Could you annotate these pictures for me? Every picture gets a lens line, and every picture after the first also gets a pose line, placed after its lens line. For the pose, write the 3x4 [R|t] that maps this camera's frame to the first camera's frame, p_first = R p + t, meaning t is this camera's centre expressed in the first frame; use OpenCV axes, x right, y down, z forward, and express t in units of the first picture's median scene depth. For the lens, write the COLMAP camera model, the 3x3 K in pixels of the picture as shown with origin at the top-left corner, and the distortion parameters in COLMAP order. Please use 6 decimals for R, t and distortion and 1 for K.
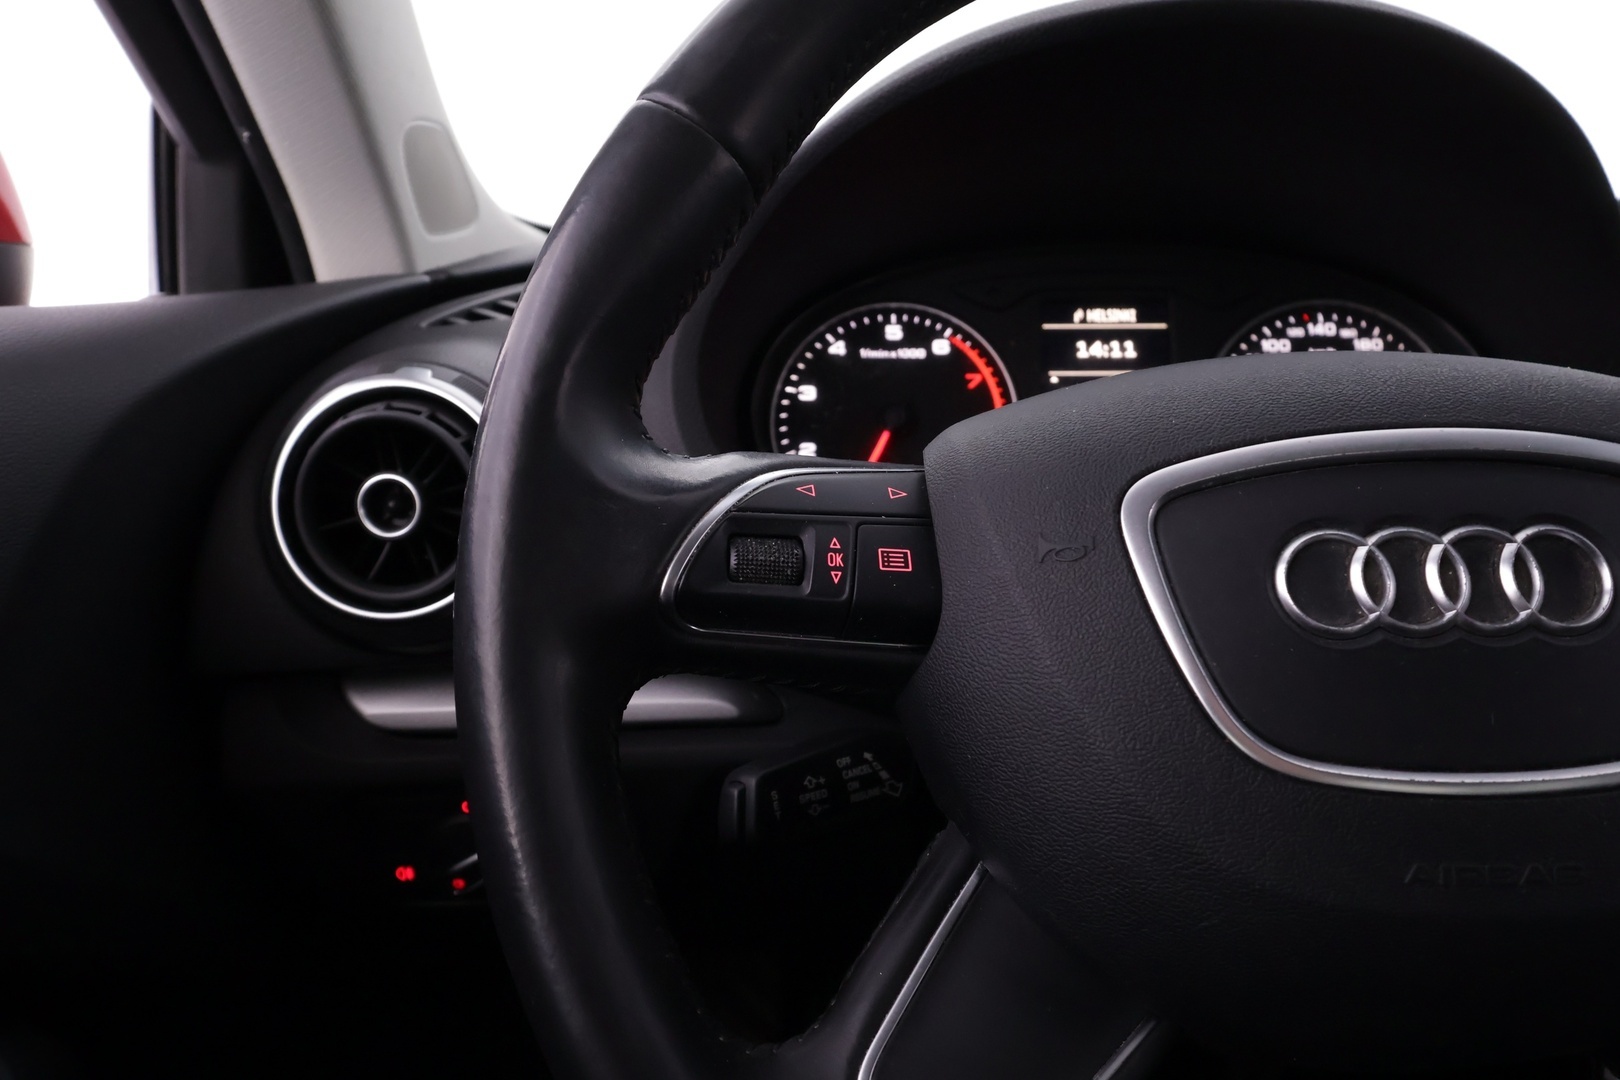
lens RADIAL K [[1141.9, 0, 809.9], [0, 1141.9, 527.8], [0, 0, 1]] dist [-0.000532, 0.007183]
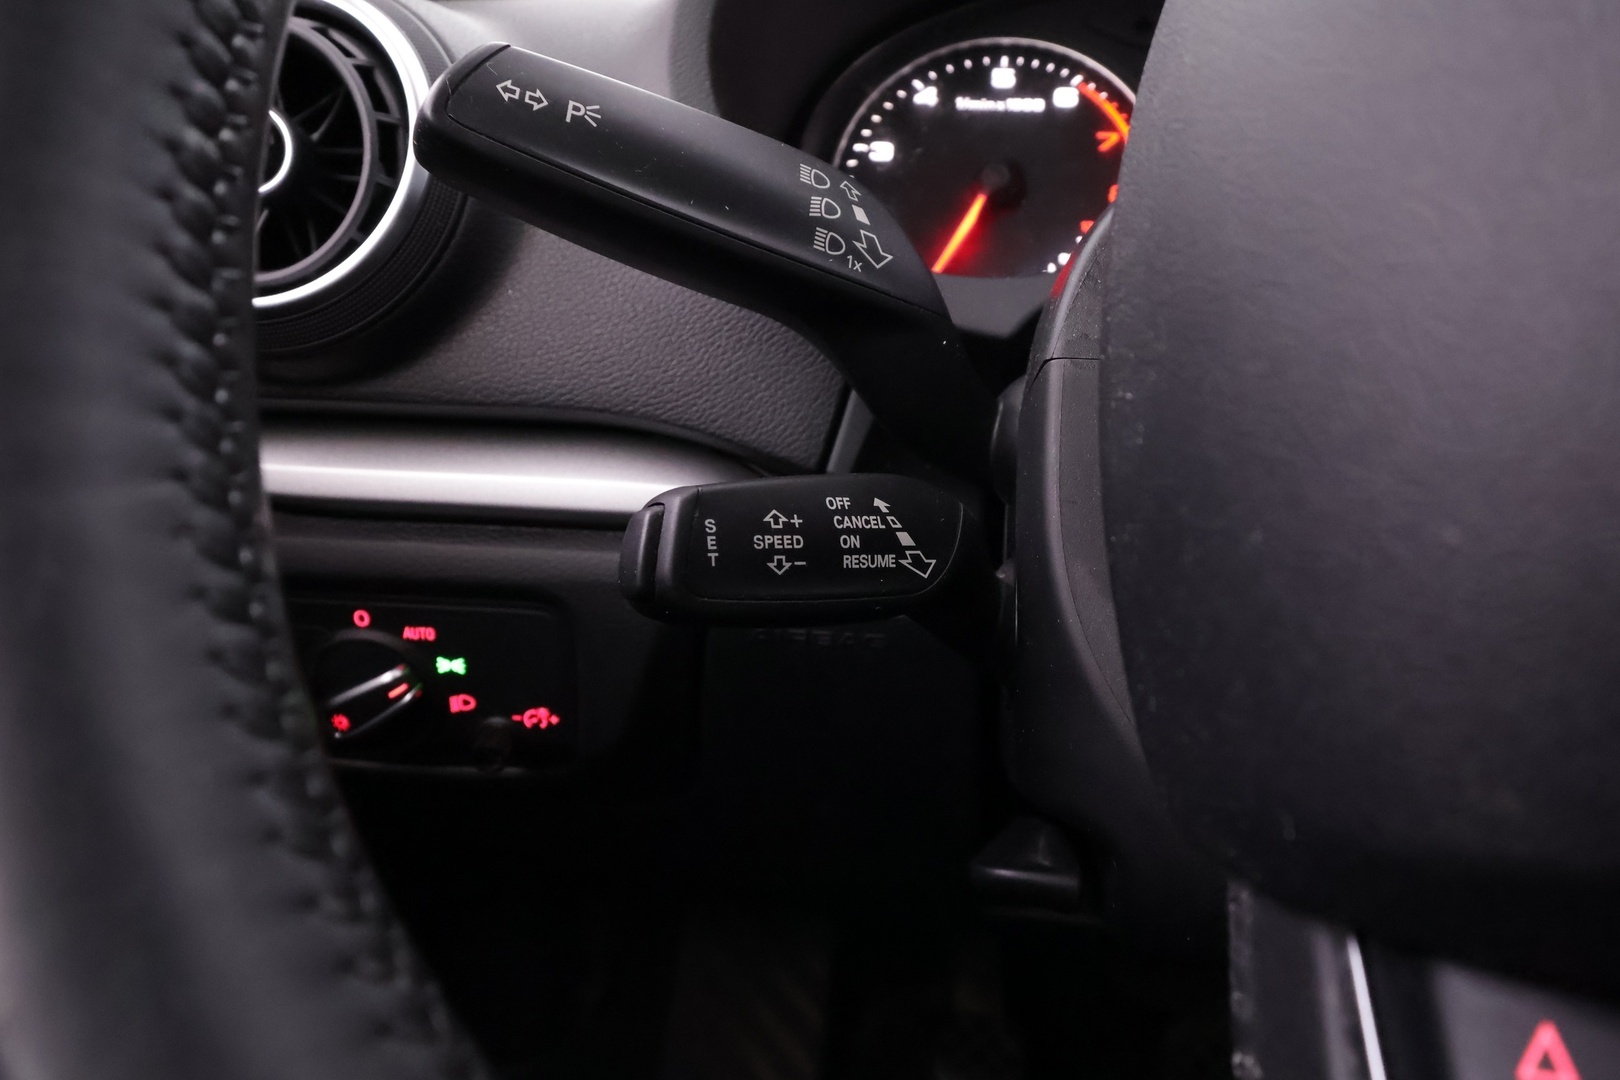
lens RADIAL K [[1141.9, 0, 805.5], [0, 1141.9, 537.1], [0, 0, 1]] dist [-0.000532, 0.007183]
pose [[0.990243, 0.075503, -0.117120, 0.055853], [-0.078164, 0.996773, -0.018287, 0.153639], [0.115361, 0.027263, 0.992949, 0.252723]]
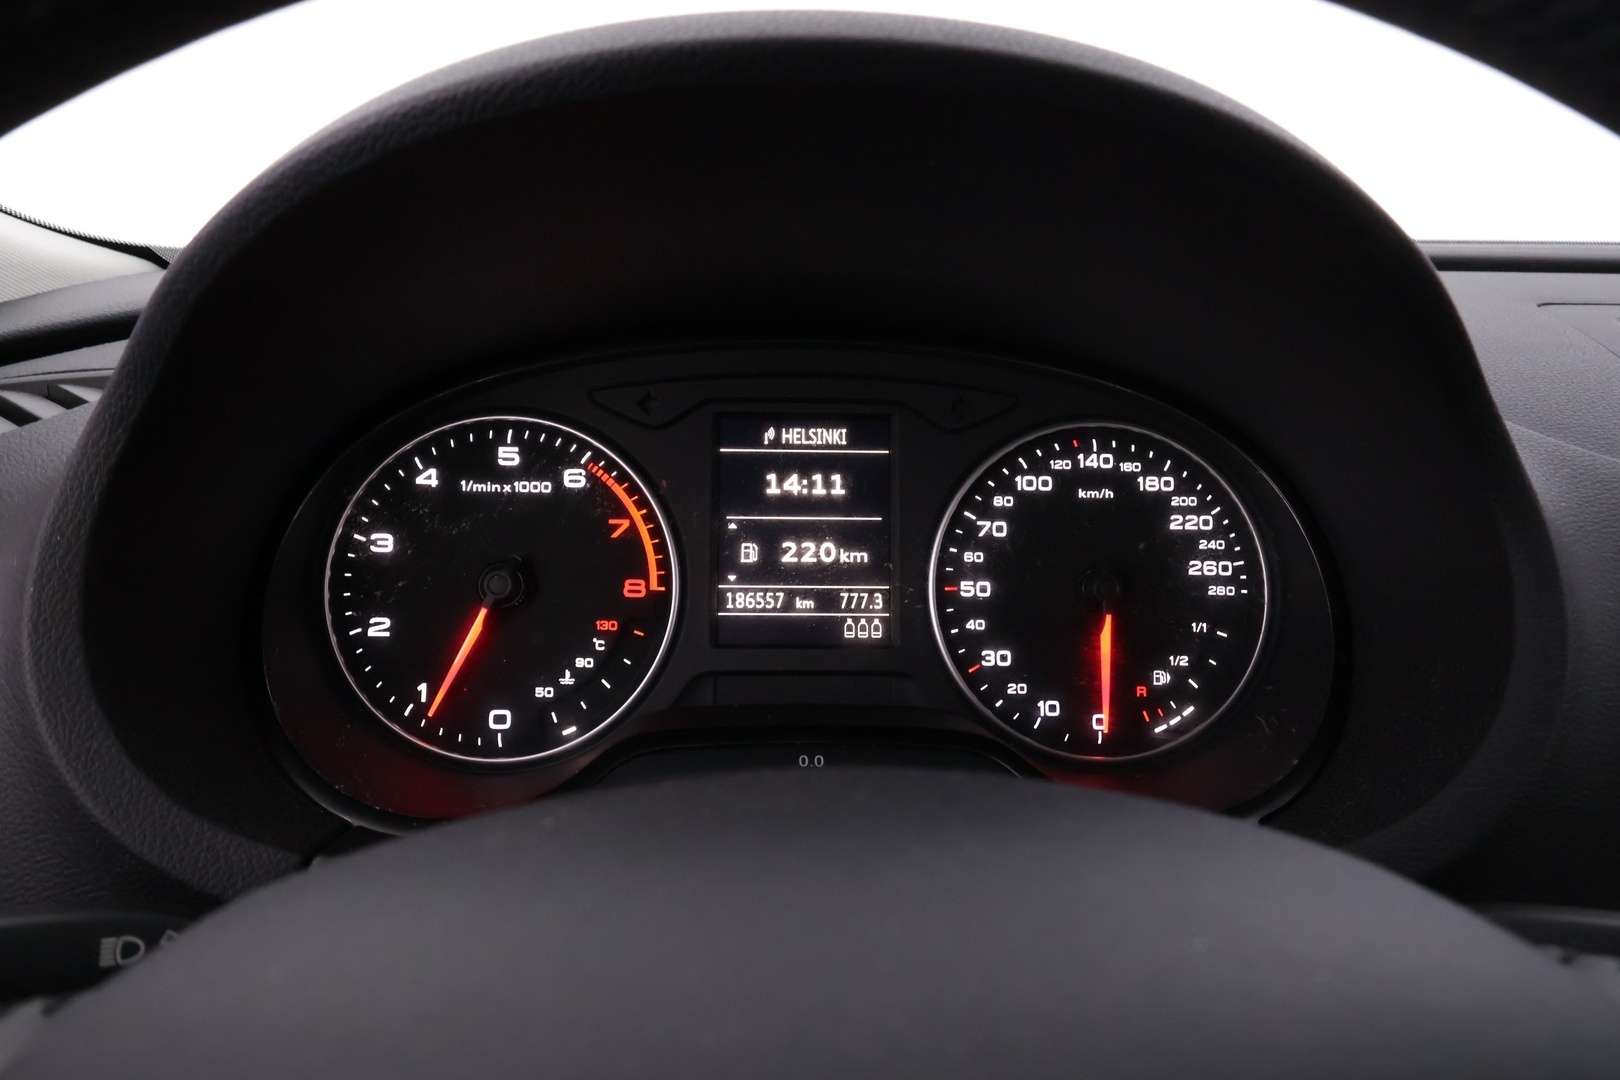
lens RADIAL K [[1141.9, 0, 808.7], [0, 1141.9, 530.8], [0, 0, 1]] dist [-0.000532, 0.007183]
pose [[0.996881, 0.004193, 0.078811, 0.205010], [-0.008397, 0.998554, 0.053090, -0.165572], [-0.078475, -0.053586, 0.995475, 0.279003]]
